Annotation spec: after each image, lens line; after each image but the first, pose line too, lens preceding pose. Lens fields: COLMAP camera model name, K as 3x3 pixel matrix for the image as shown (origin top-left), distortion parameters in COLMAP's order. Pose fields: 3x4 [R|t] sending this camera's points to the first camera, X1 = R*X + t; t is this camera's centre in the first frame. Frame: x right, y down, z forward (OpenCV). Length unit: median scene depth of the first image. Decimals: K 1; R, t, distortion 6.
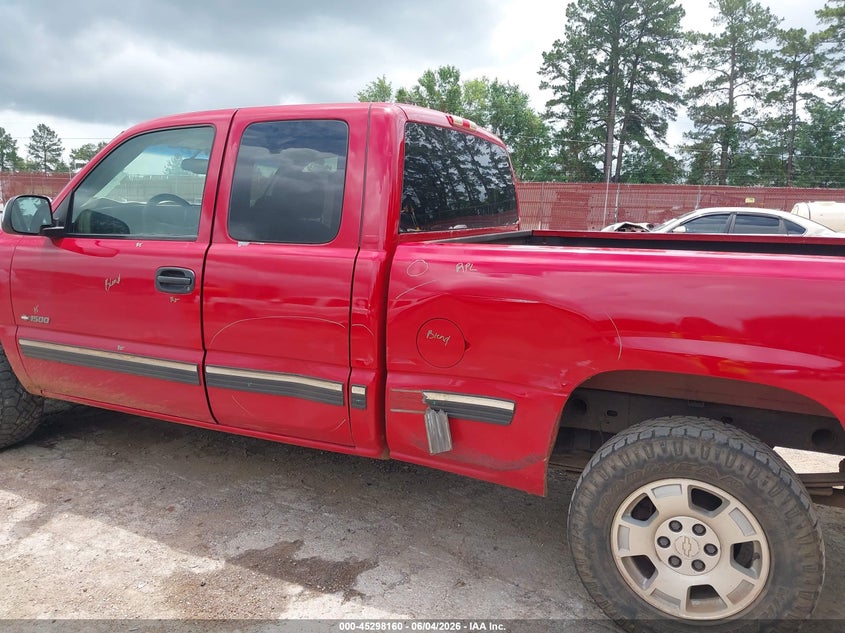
lens RADIAL K [[655.2, 0, 426.4], [0, 655.2, 315.5], [0, 0, 1]] dist [-0.001966, -0.003283]
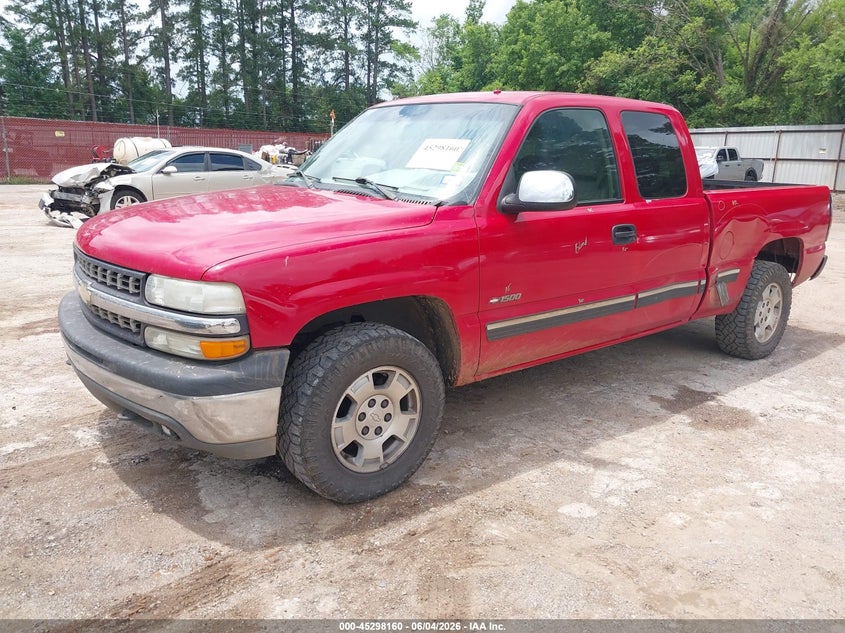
lens RADIAL K [[655.2, 0, 425.6], [0, 655.2, 318.7], [0, 0, 1]] dist [-0.001966, -0.003283]
pose [[0.450457, -0.226055, 0.863706, -1.455893], [0.133187, 0.973604, 0.185356, -0.149020], [-0.882808, 0.031539, 0.468675, 0.649850]]
